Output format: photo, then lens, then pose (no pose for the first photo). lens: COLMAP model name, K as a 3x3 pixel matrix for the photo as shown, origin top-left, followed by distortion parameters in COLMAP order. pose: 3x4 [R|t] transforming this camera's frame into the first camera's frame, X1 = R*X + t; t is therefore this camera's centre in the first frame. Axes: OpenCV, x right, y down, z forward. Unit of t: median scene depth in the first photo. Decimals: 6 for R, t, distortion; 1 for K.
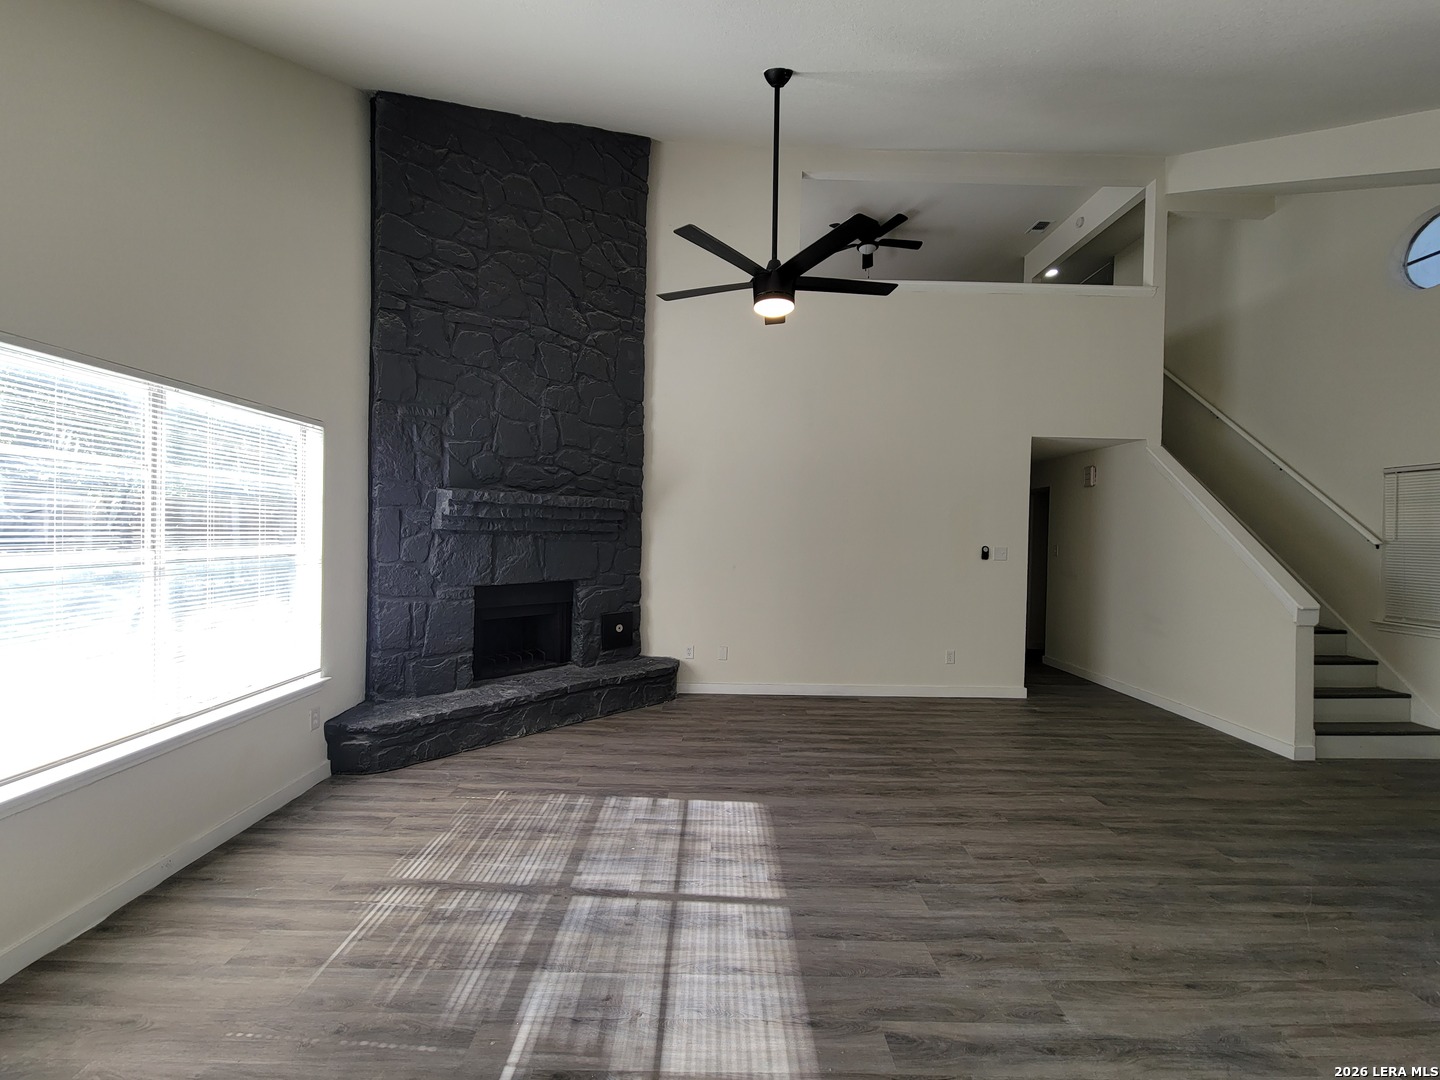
lens RADIAL K [[584.2, 0, 719.0], [0, 584.2, 543.8], [0, 0, 1]] dist [0.000537, -0.003119]
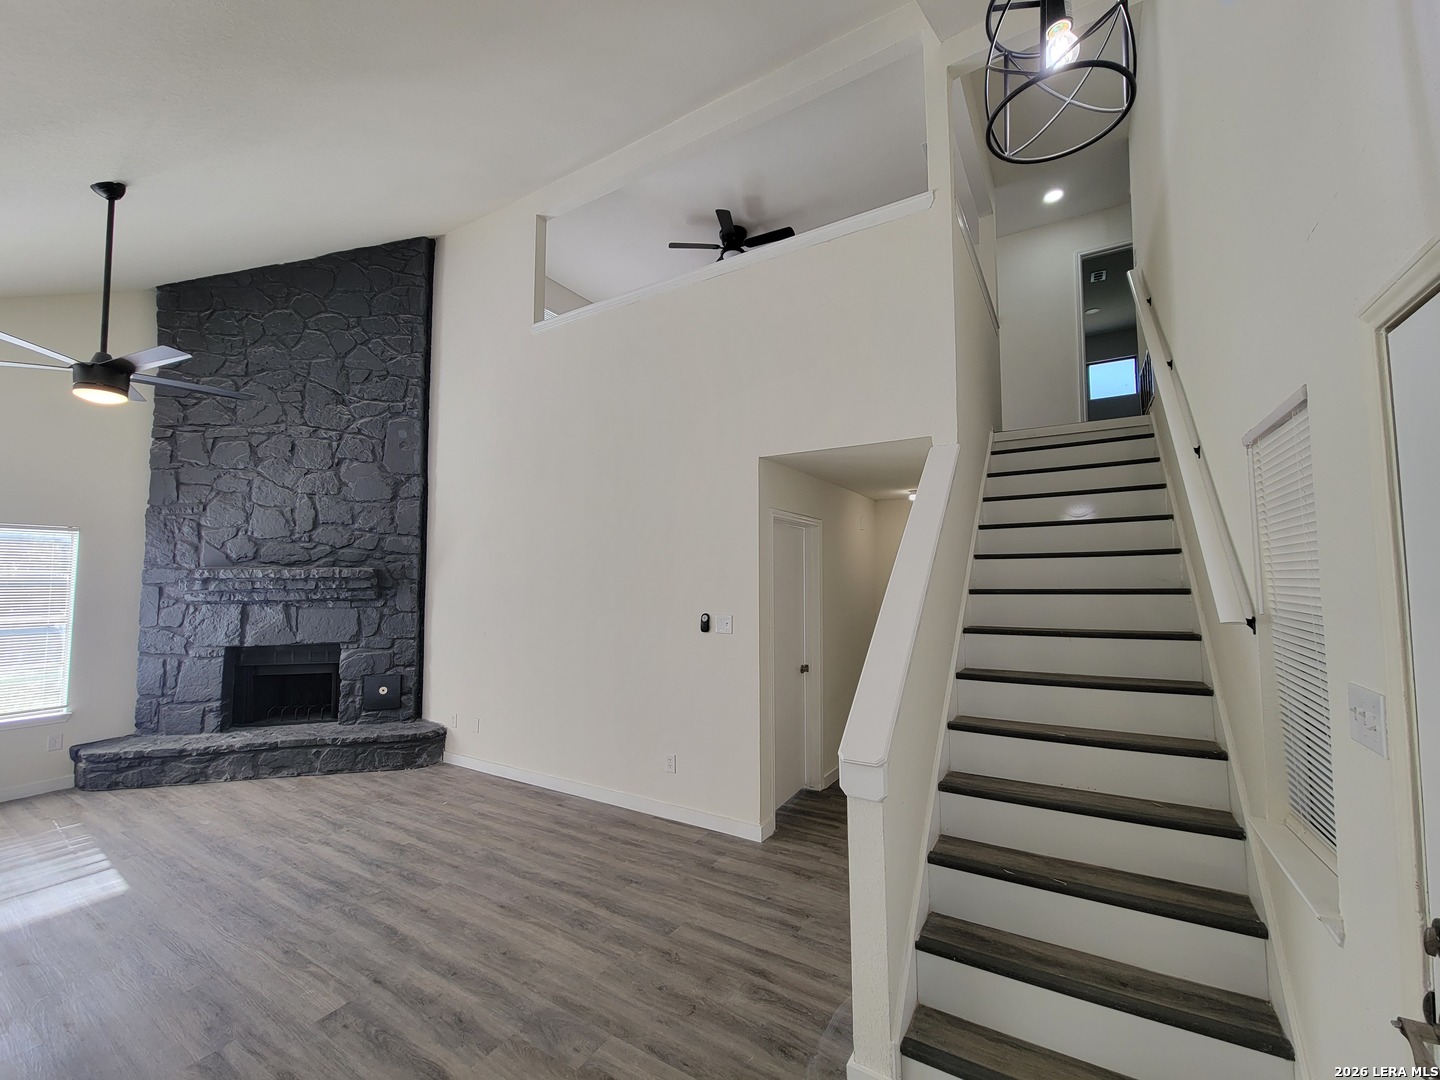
lens RADIAL K [[584.2, 0, 724.8], [0, 584.2, 543.3], [0, 0, 1]] dist [0.000537, -0.003119]
pose [[0.853137, -0.055782, -0.518695, 1.154266], [0.011020, 0.995972, -0.088984, -0.023973], [0.521570, 0.070200, 0.850316, 0.518088]]
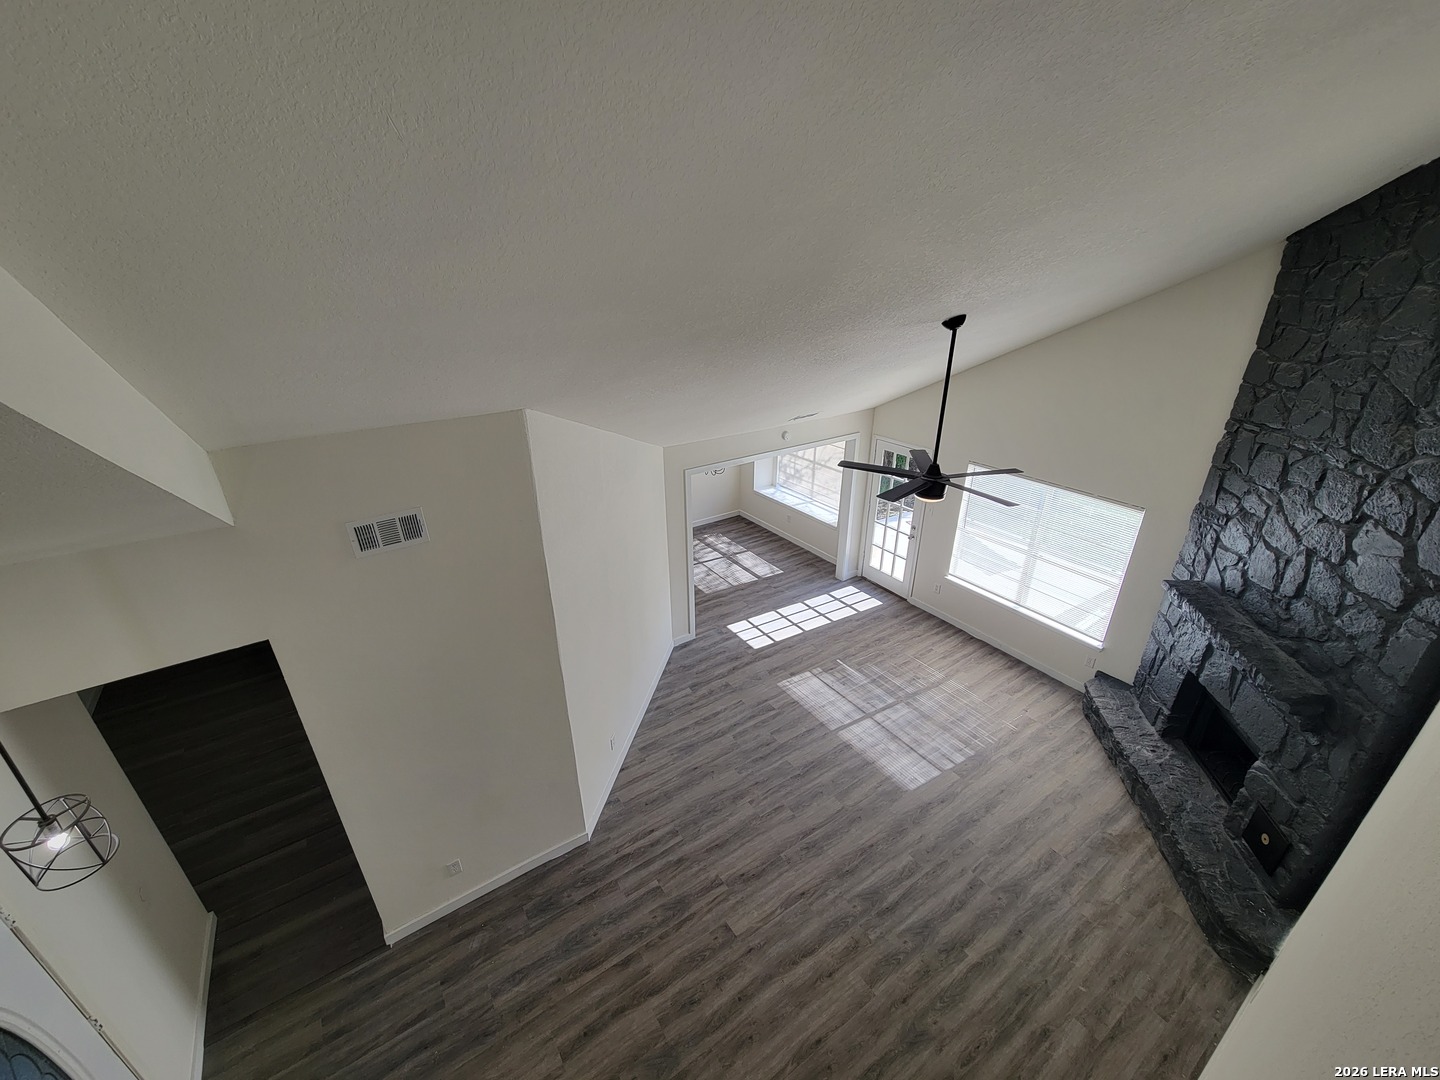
lens RADIAL K [[584.2, 0, 711.9], [0, 584.2, 538.9], [0, 0, 1]] dist [0.000537, -0.003119]
pose [[-0.835093, 0.222993, -0.502885, 0.908005], [-0.012951, 0.905933, 0.423222, -0.651120], [0.549956, 0.359943, -0.753651, 1.307967]]
